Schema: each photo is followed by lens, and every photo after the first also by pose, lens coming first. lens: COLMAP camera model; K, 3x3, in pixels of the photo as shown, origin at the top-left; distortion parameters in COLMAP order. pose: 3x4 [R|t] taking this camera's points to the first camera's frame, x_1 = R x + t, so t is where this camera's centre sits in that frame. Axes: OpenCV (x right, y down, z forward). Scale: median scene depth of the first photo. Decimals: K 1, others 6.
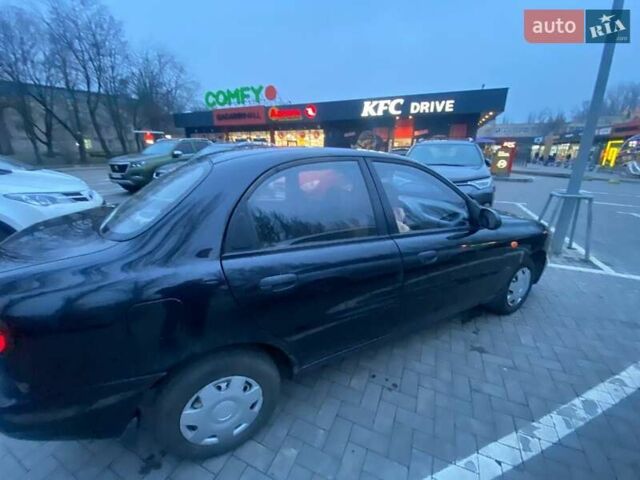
lens RADIAL K [[260.7, 0, 322.9], [0, 260.7, 248.7], [0, 0, 1]] dist [0.008765, -0.014052]
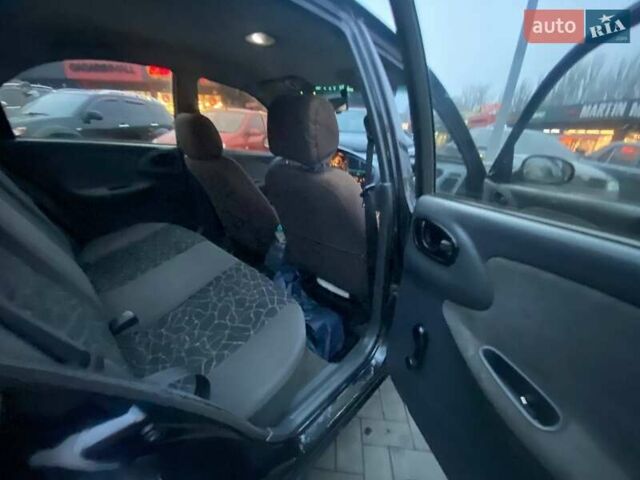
lens RADIAL K [[260.7, 0, 324.2], [0, 260.7, 242.7], [0, 0, 1]] dist [0.008765, -0.014052]
pose [[0.937846, -0.077857, 0.338207, -0.006067], [0.060321, 0.996247, 0.062072, 0.000208], [-0.341770, -0.037813, 0.939023, 0.037749]]
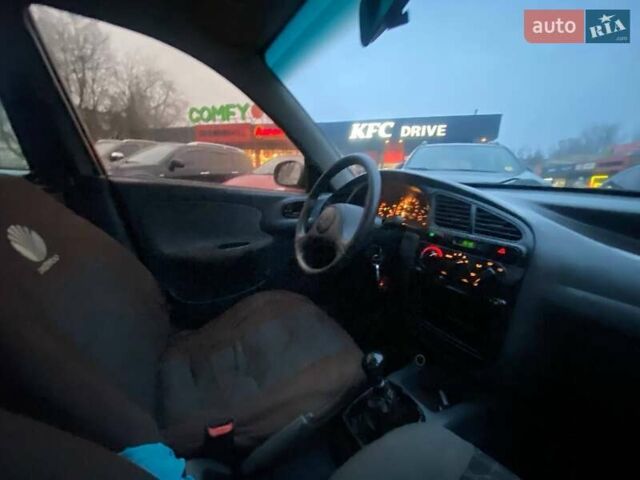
lens RADIAL K [[260.7, 0, 320.2], [0, 260.7, 244.2], [0, 0, 1]] dist [0.008765, -0.014052]
pose [[0.998878, 0.033603, 0.033380, 0.017522], [-0.029866, 0.993839, -0.106738, -0.012305], [-0.036761, 0.105621, 0.993727, 0.086035]]
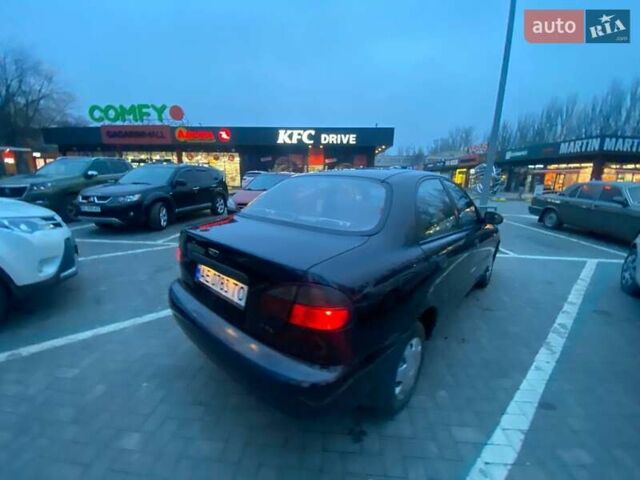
lens RADIAL K [[260.7, 0, 325.7], [0, 260.7, 246.7], [0, 0, 1]] dist [0.008765, -0.014052]
pose [[0.933868, -0.077682, 0.349078, -0.064478], [0.109192, 0.991447, -0.071485, 0.004234], [-0.340539, 0.104874, 0.934363, -0.006928]]
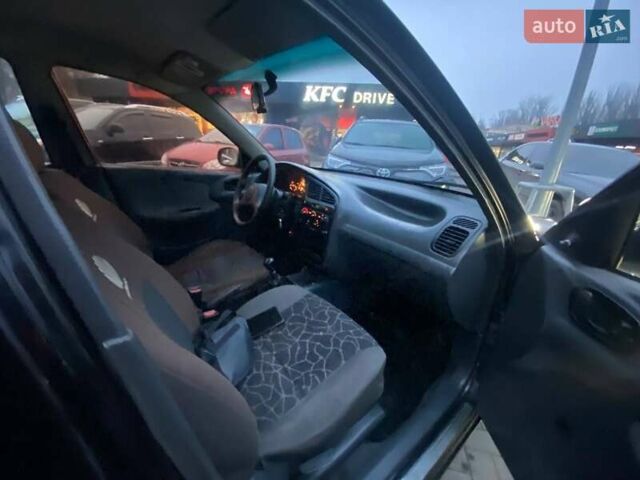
lens RADIAL K [[260.7, 0, 323.4], [0, 260.7, 243.8], [0, 0, 1]] dist [0.008765, -0.014052]
pose [[0.979542, -0.007301, 0.201107, 0.024183], [0.004310, 0.999874, 0.015304, -0.008484], [-0.201194, -0.014124, 0.979450, 0.057372]]
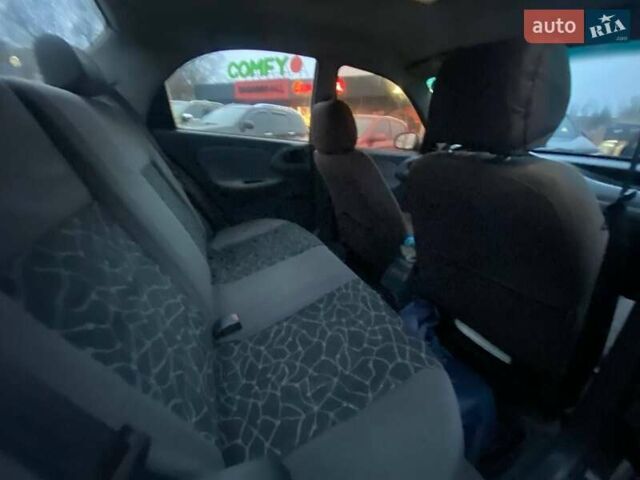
lens RADIAL K [[260.7, 0, 320.8], [0, 260.7, 246.3], [0, 0, 1]] dist [0.008765, -0.014052]
pose [[0.995420, 0.074149, -0.060344, -0.008350], [-0.071409, 0.996369, 0.046368, -0.000432], [0.063564, -0.041847, 0.997100, 0.050822]]
